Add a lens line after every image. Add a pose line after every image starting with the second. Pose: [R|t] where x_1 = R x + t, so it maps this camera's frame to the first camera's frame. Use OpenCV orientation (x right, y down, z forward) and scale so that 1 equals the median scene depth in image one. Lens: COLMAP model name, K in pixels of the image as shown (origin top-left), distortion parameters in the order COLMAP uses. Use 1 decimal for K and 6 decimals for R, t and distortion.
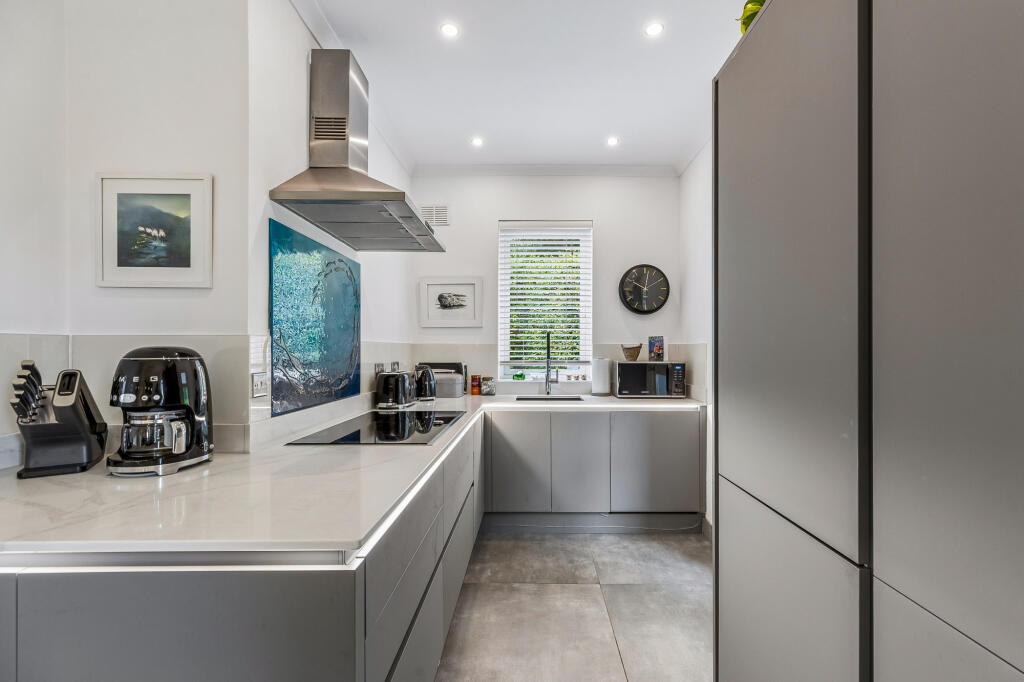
lens RADIAL K [[465.5, 0, 535.5], [0, 465.5, 347.0], [0, 0, 1]] dist [0.002292, 0.000653]
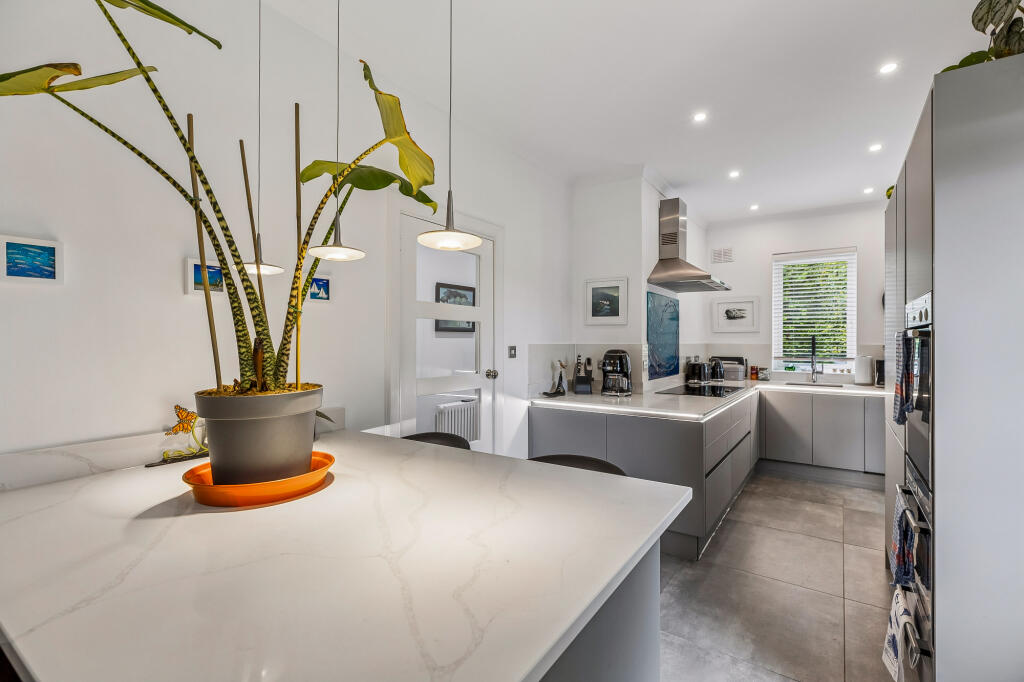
lens RADIAL K [[472.4, 0, 517.7], [0, 472.4, 337.2], [0, 0, 1]] dist [0.001192, 0.000130]
pose [[0.819502, -0.001557, -0.573074, 0.119349], [0.001079, 0.999999, -0.001174, -0.029460], [0.573075, 0.000344, 0.819503, -0.661566]]
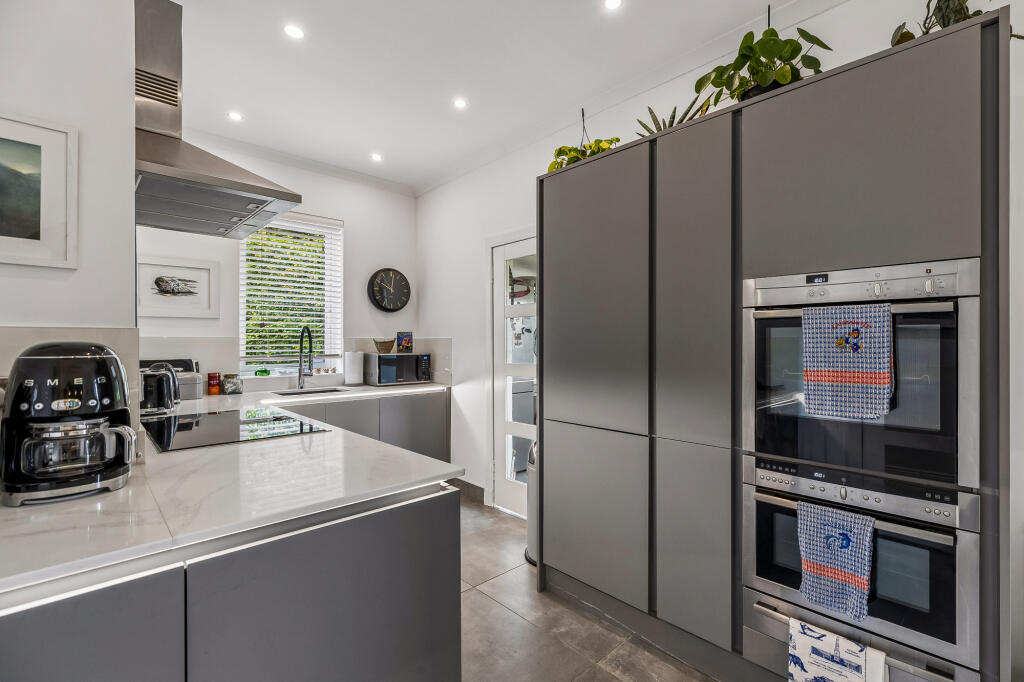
lens RADIAL K [[465.3, 0, 536.7], [0, 465.3, 342.2], [0, 0, 1]] dist [0.002547, 0.000223]
pose [[0.713554, -0.001540, 0.700599, -0.347918], [-0.001717, 0.999991, 0.003947, -0.002295], [-0.700599, -0.004019, 0.713544, -0.070052]]
